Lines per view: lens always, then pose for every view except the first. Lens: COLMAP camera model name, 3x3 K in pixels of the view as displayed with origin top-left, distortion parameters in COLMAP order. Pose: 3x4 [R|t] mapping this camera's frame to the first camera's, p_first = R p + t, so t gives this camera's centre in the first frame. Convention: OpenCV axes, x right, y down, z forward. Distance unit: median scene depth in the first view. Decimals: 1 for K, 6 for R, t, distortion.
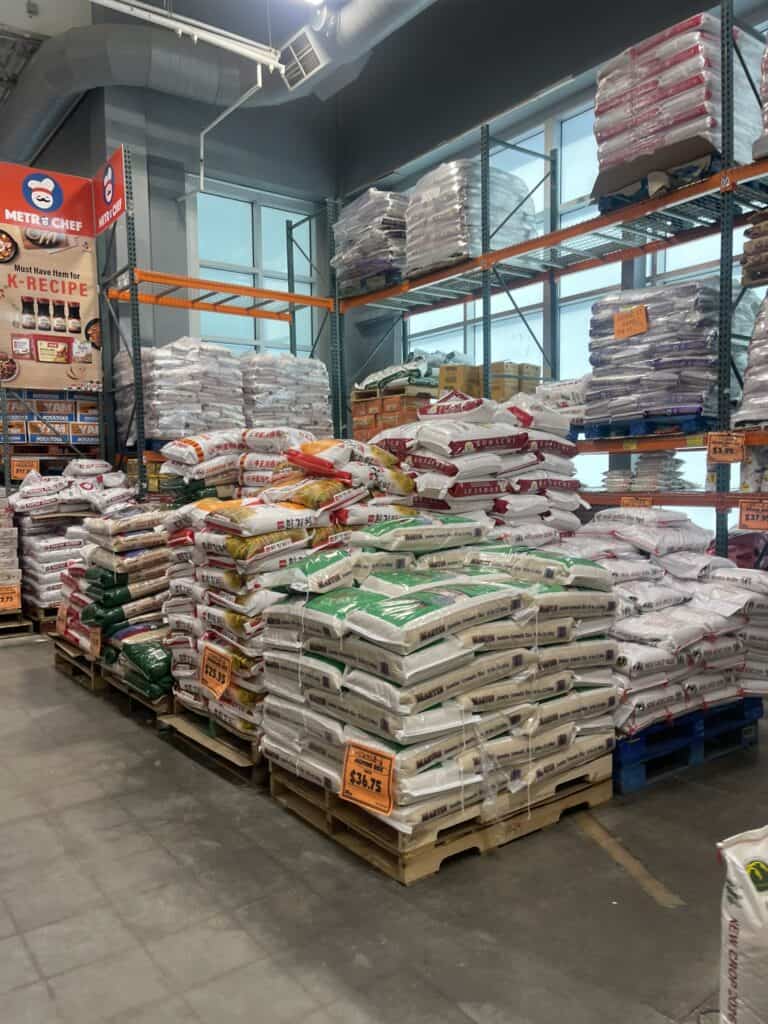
lens RADIAL K [[796.9, 0, 382.2], [0, 796.9, 517.8], [0, 0, 1]] dist [0.044167, -0.013000]
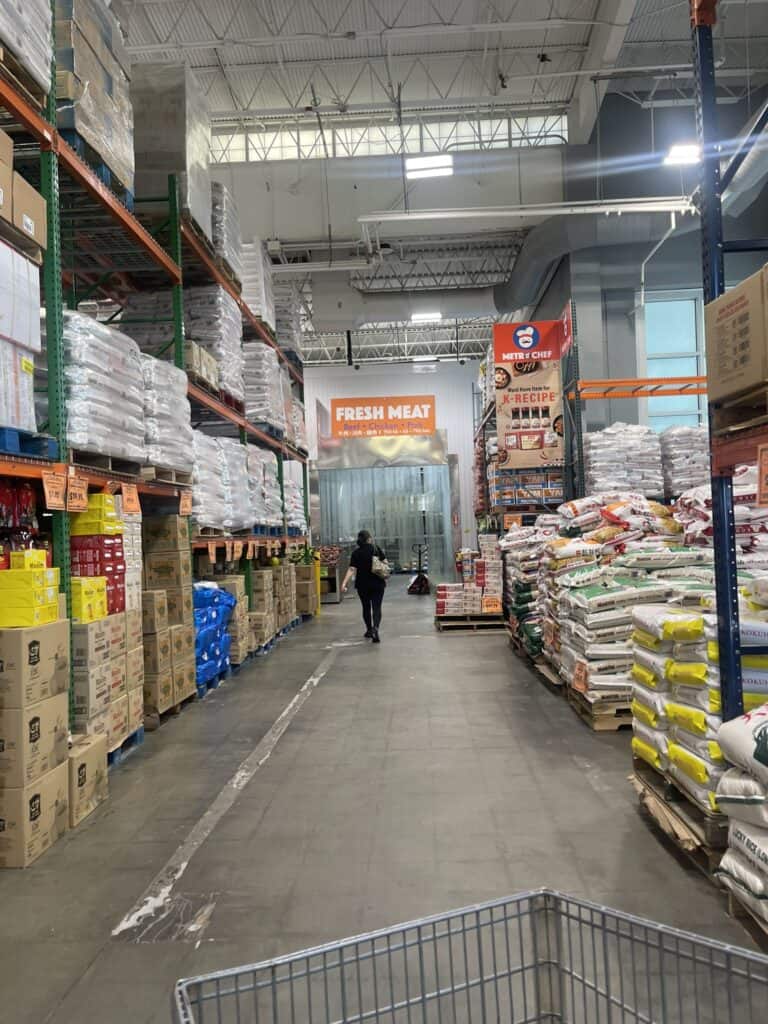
lens RADIAL K [[796.9, 0, 384.4], [0, 796.9, 512.8], [0, 0, 1]] dist [0.044167, -0.013000]
pose [[0.778514, -0.031698, -0.626826, 0.306202], [-0.008941, 0.998062, -0.061577, 0.015880], [0.627563, 0.053543, 0.776722, -0.310238]]
